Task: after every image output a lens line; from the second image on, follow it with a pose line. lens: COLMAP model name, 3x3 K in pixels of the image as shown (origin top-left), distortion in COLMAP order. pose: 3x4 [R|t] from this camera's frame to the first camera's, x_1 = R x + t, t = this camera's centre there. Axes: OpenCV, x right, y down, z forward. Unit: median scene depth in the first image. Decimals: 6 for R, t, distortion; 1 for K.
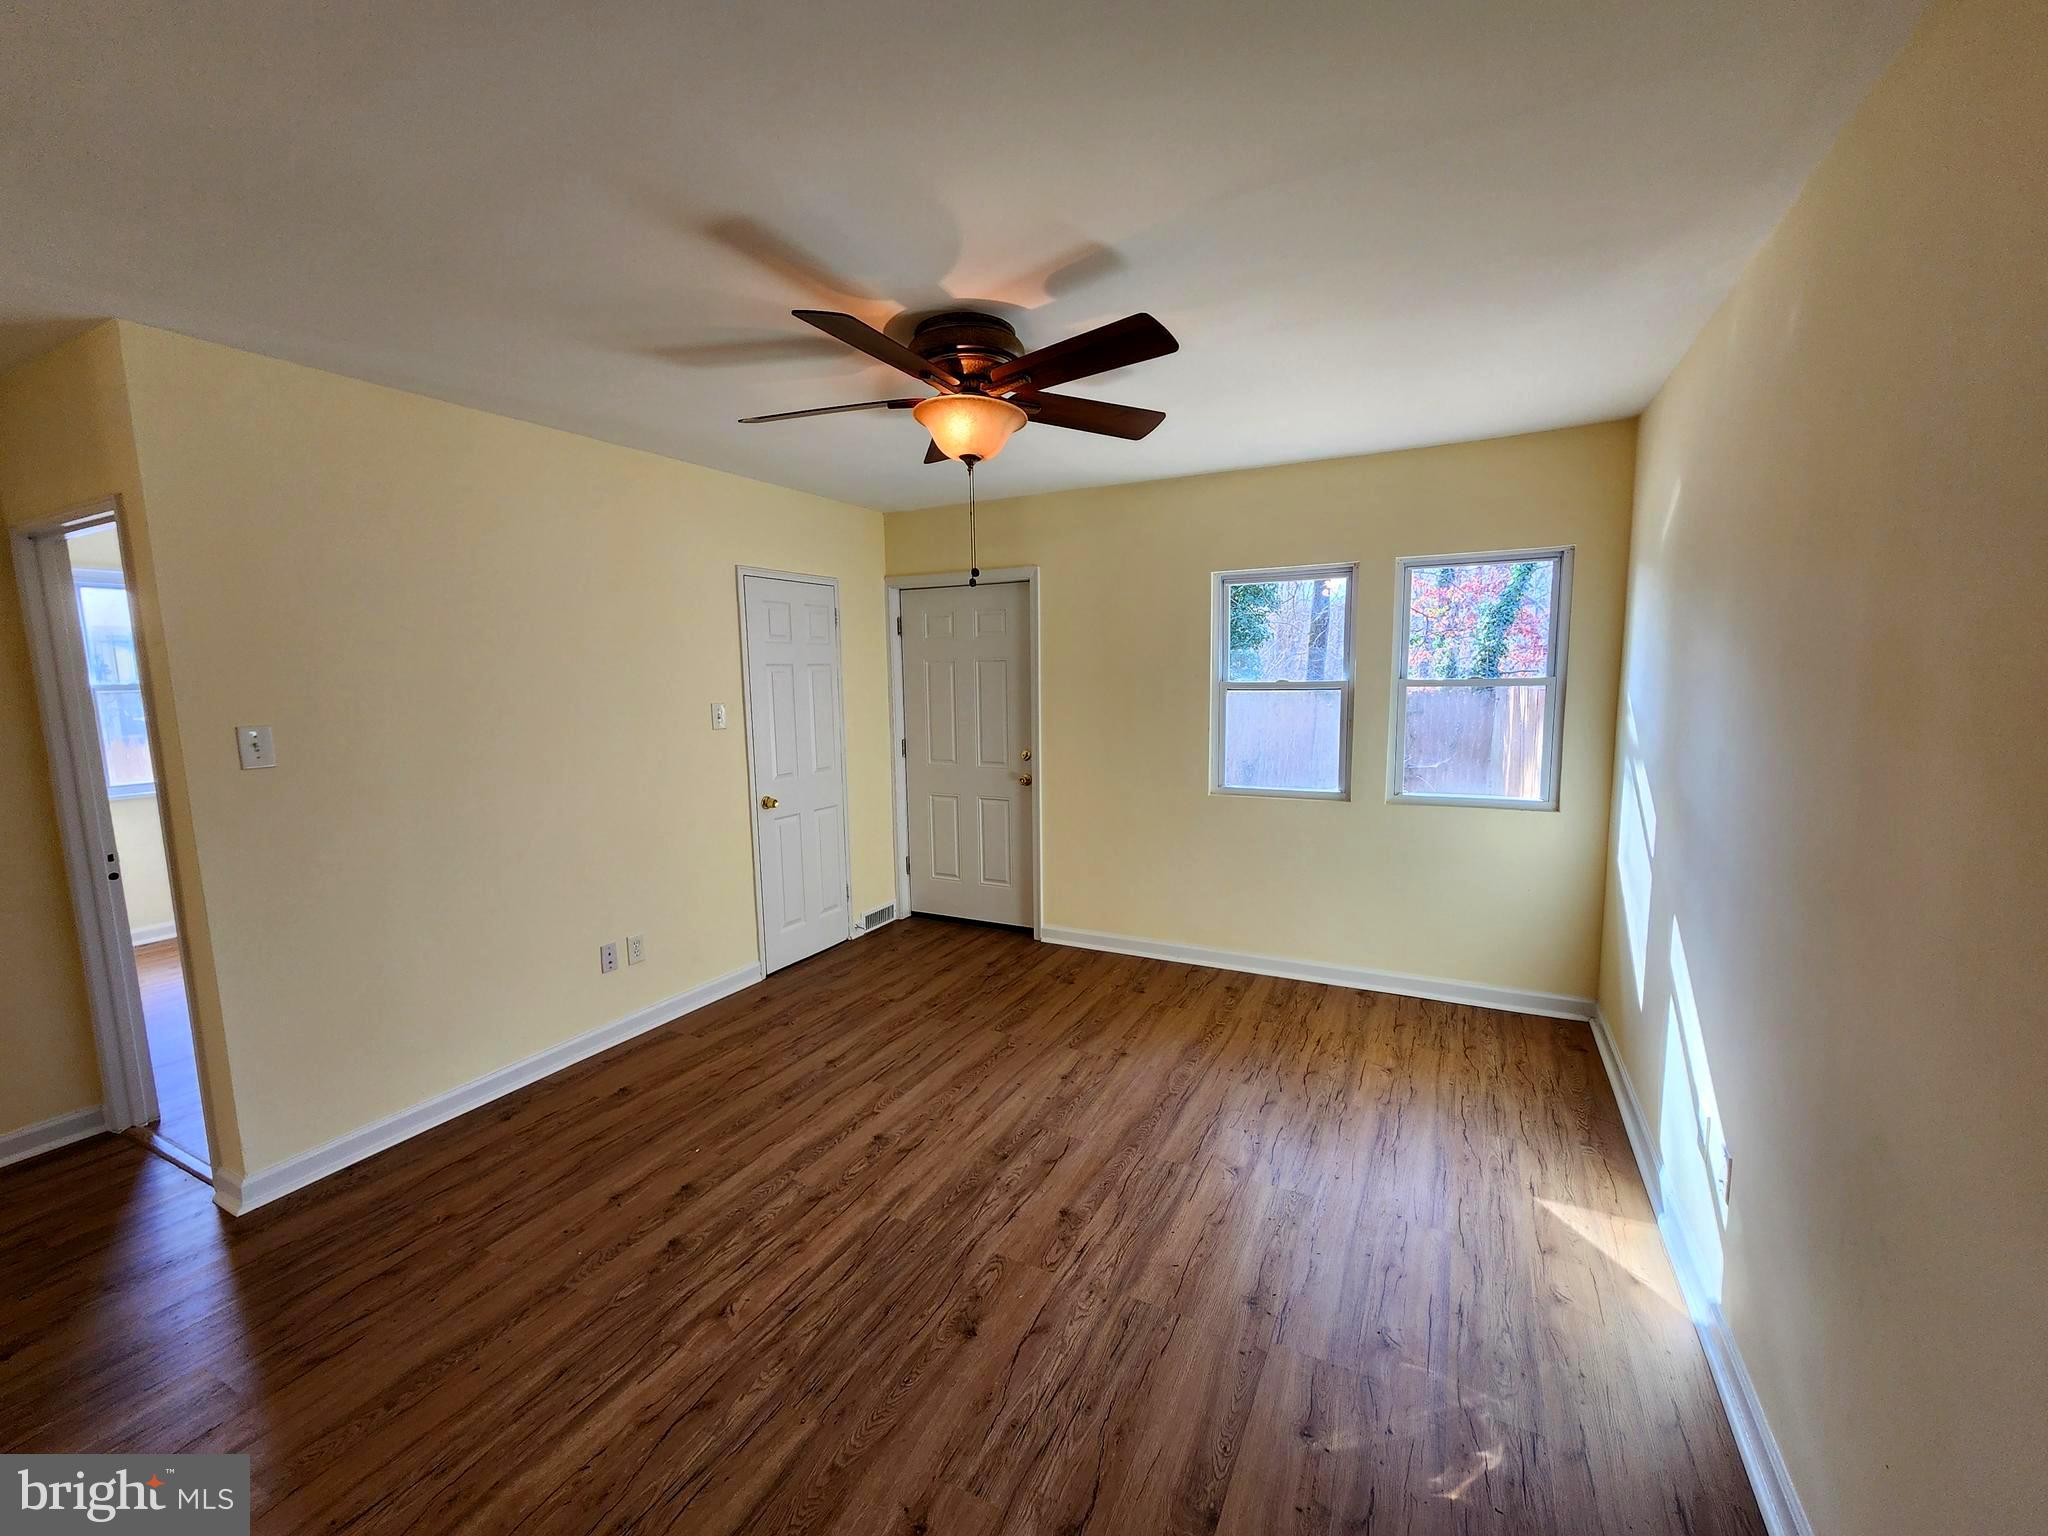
lens RADIAL K [[823.8, 0, 1034.6], [0, 823.8, 781.8], [0, 0, 1]] dist [-0.000208, -0.000450]
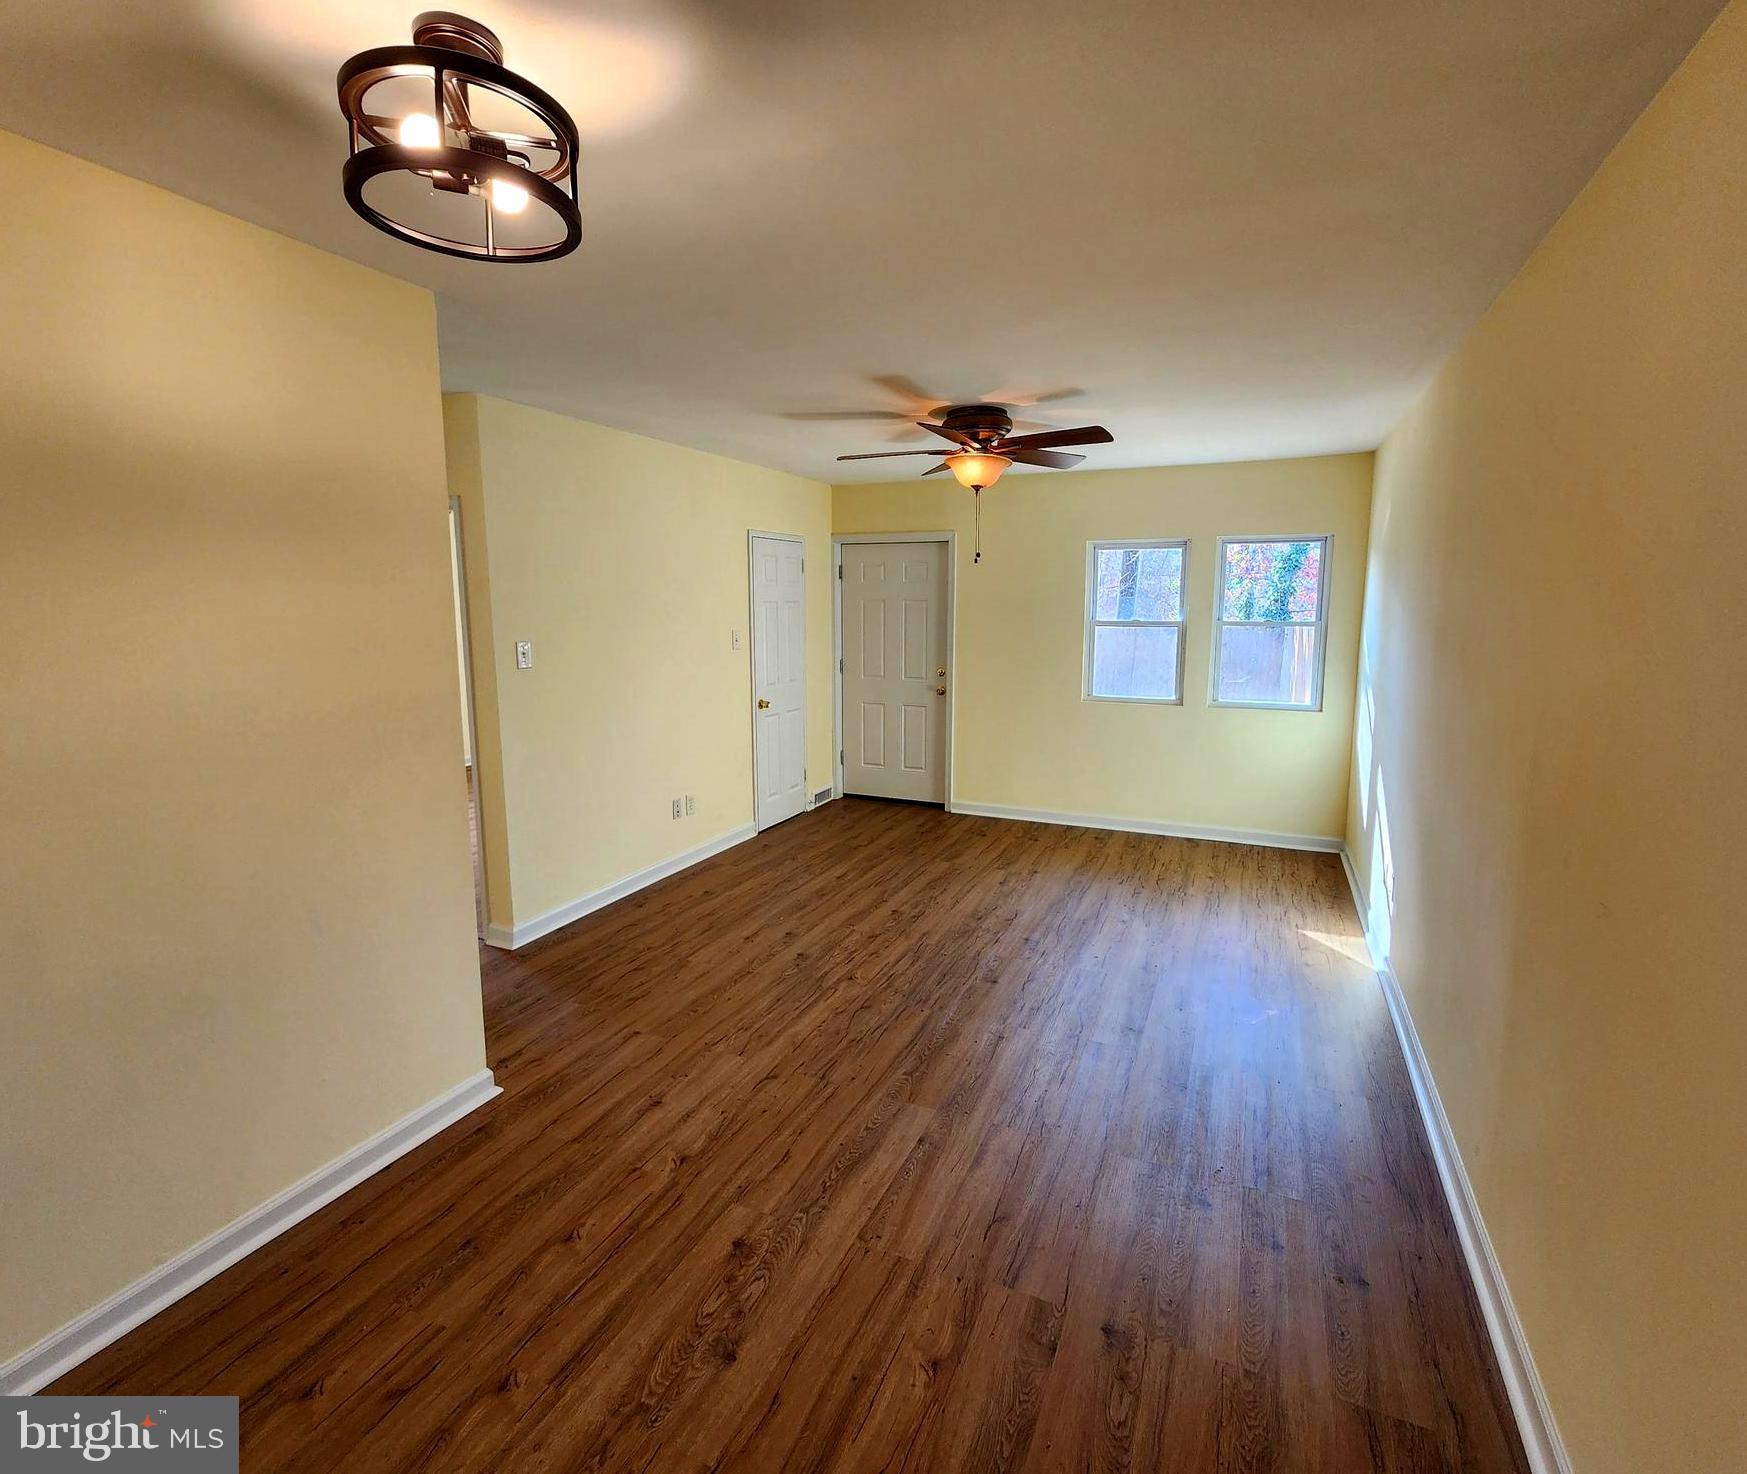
lens RADIAL K [[891.5, 0, 868.4], [0, 891.5, 726.4], [0, 0, 1]] dist [0.003351, 0.000372]
pose [[0.997472, 0.007553, 0.070656, -0.295177], [-0.008385, 0.999899, 0.011486, 0.050984], [-0.070562, -0.012050, 0.997435, -0.552563]]
